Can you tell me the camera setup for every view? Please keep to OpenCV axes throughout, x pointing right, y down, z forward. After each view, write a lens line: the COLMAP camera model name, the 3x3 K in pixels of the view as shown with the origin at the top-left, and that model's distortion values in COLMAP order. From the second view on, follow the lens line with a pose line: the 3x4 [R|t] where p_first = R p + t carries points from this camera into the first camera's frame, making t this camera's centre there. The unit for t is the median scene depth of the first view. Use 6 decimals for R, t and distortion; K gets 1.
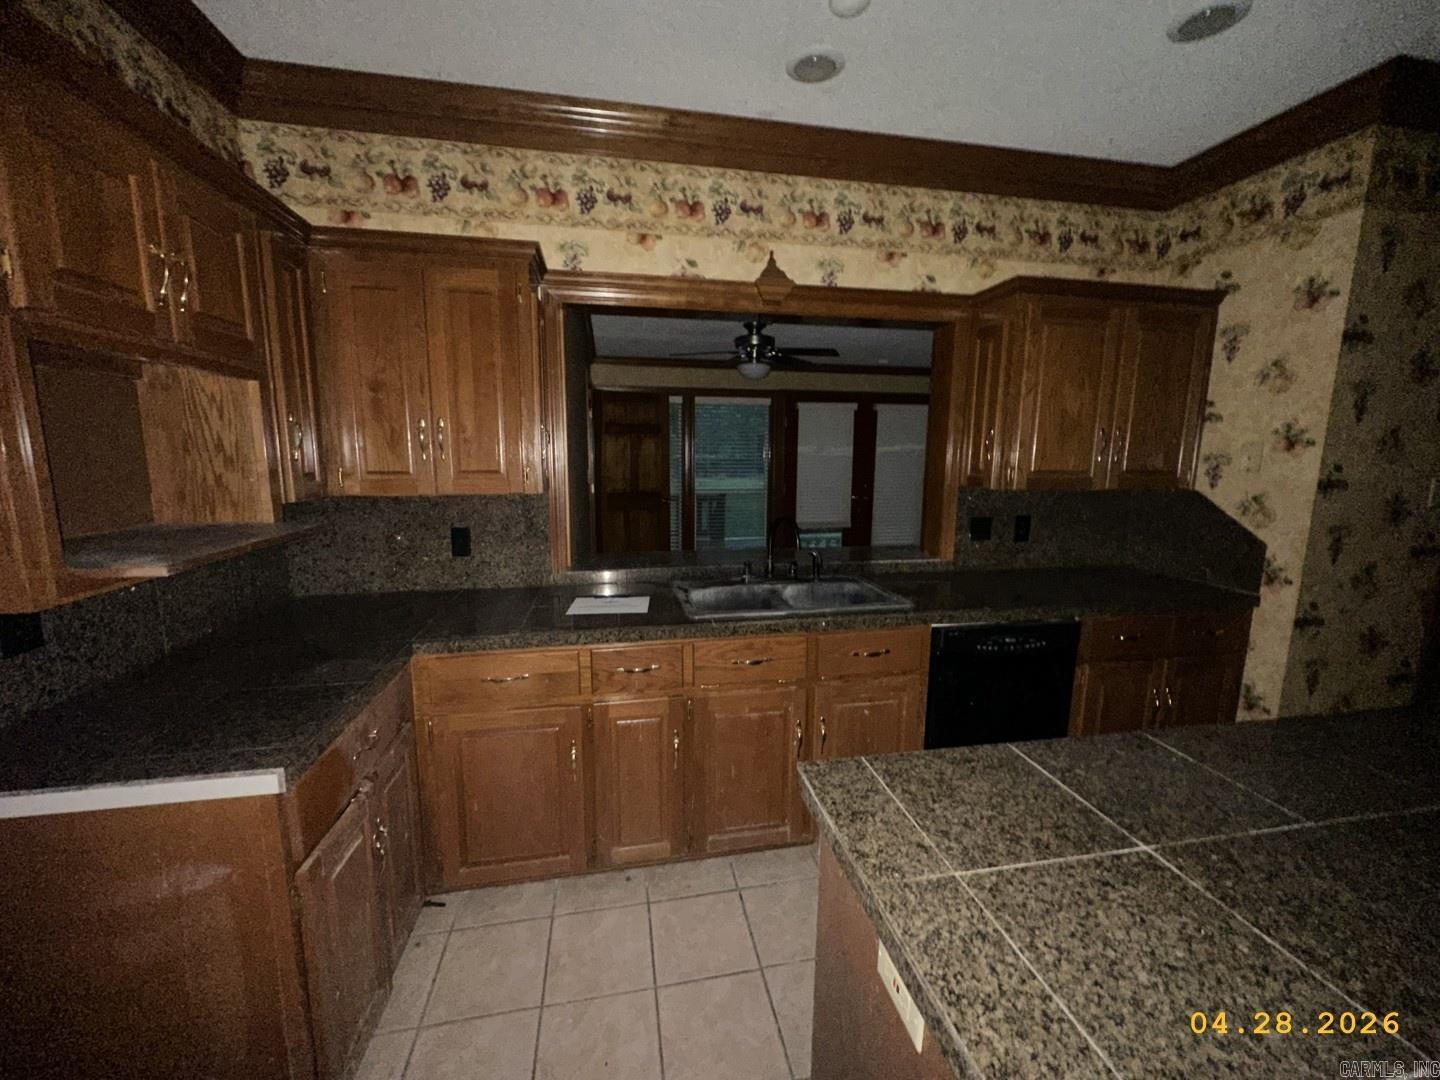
lens RADIAL K [[571.2, 0, 722.1], [0, 571.2, 535.7], [0, 0, 1]] dist [0.001995, -0.000232]
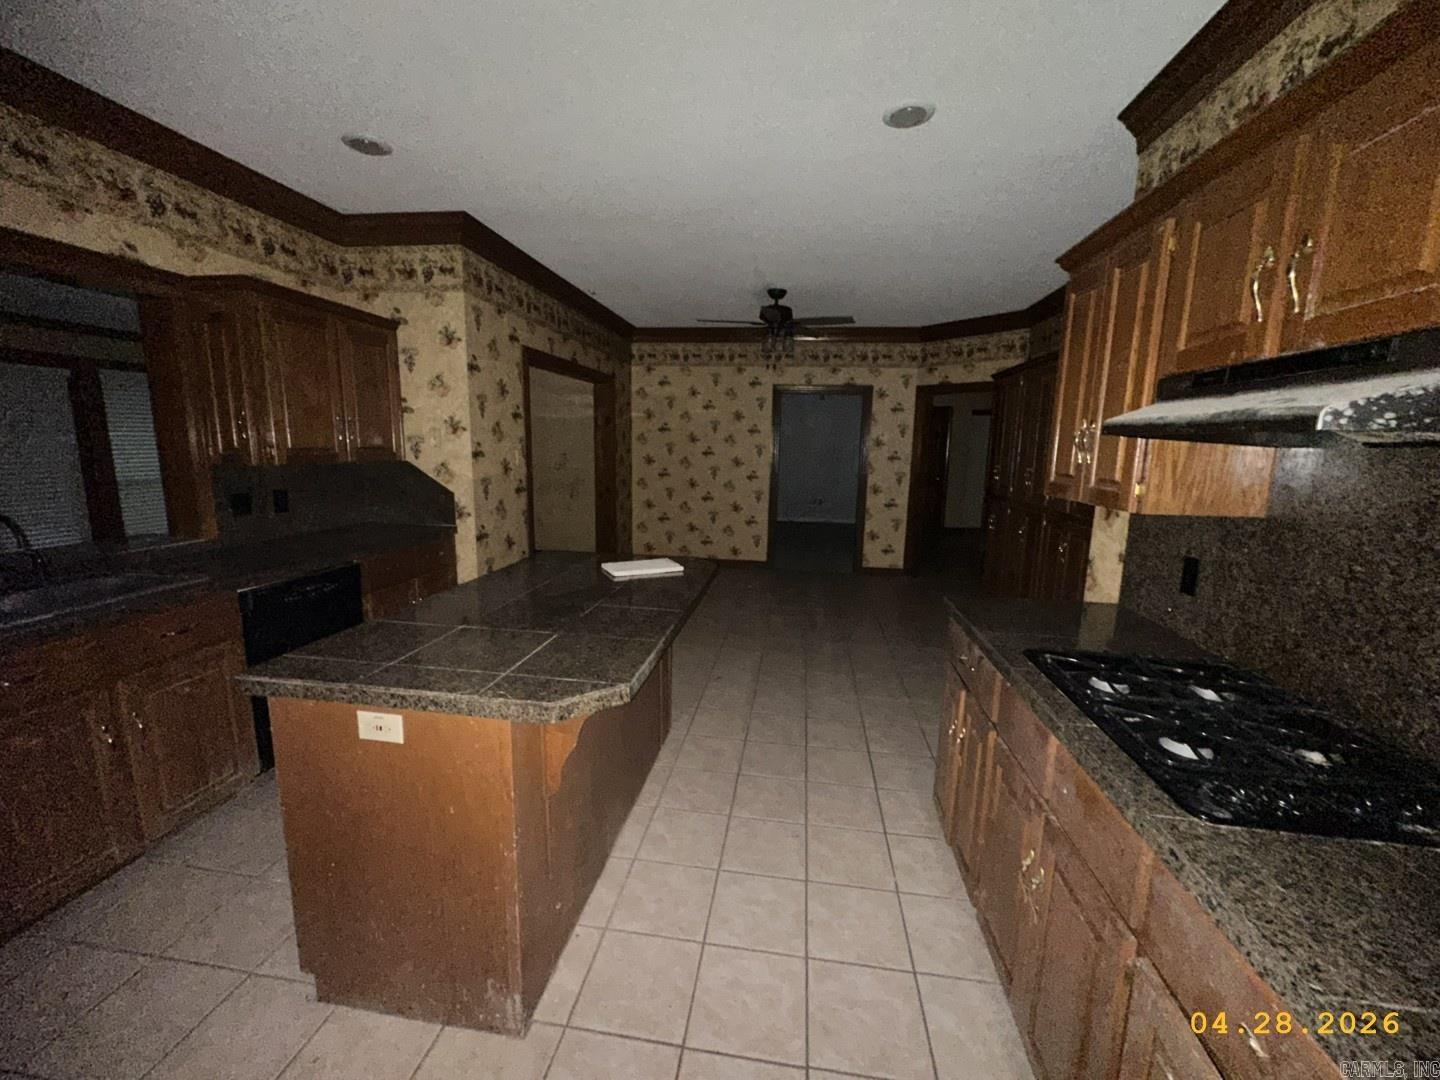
lens RADIAL K [[571.2, 0, 722.1], [0, 571.2, 535.7], [0, 0, 1]] dist [0.001995, -0.000232]
pose [[0.321940, -0.155109, 0.933968, -0.291571], [0.127567, 0.984599, 0.119545, 0.035336], [-0.938127, 0.080657, 0.336769, -0.208924]]
